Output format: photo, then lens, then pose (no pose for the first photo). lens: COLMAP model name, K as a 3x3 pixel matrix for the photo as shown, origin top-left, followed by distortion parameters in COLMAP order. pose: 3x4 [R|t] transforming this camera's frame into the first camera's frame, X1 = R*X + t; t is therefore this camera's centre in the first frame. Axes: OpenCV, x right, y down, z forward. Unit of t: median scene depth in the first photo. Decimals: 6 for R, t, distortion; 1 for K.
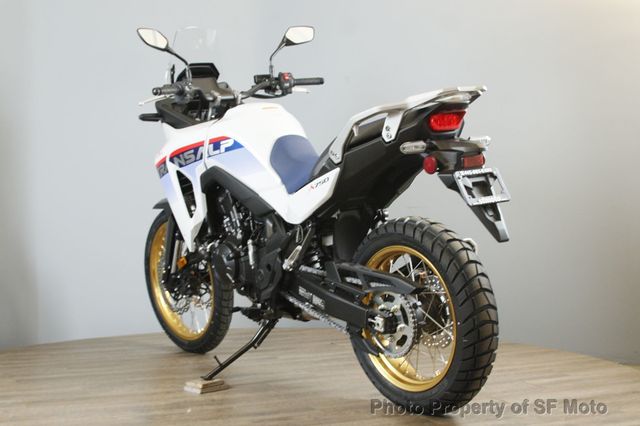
lens RADIAL K [[940.9, 0, 320.0], [0, 940.9, 213.0], [0, 0, 1]] dist [-0.035436, -0.001325]
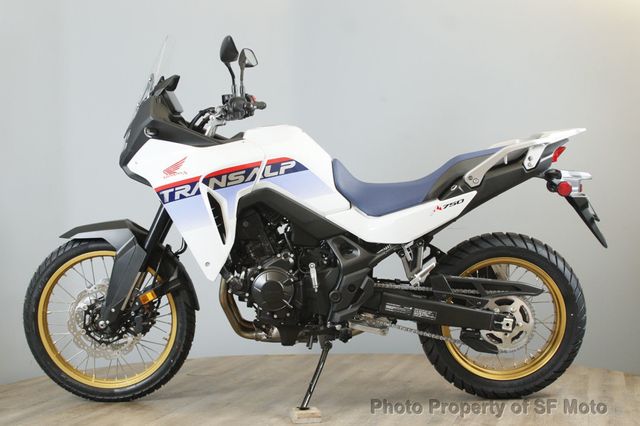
lens RADIAL K [[940.9, 0, 320.0], [0, 940.9, 213.0], [0, 0, 1]] dist [-0.035436, -0.001325]
pose [[0.648280, -0.007586, 0.761364, -0.814487], [0.033011, 0.999290, -0.018151, -0.005710], [-0.760686, 0.036900, 0.648070, 0.344430]]
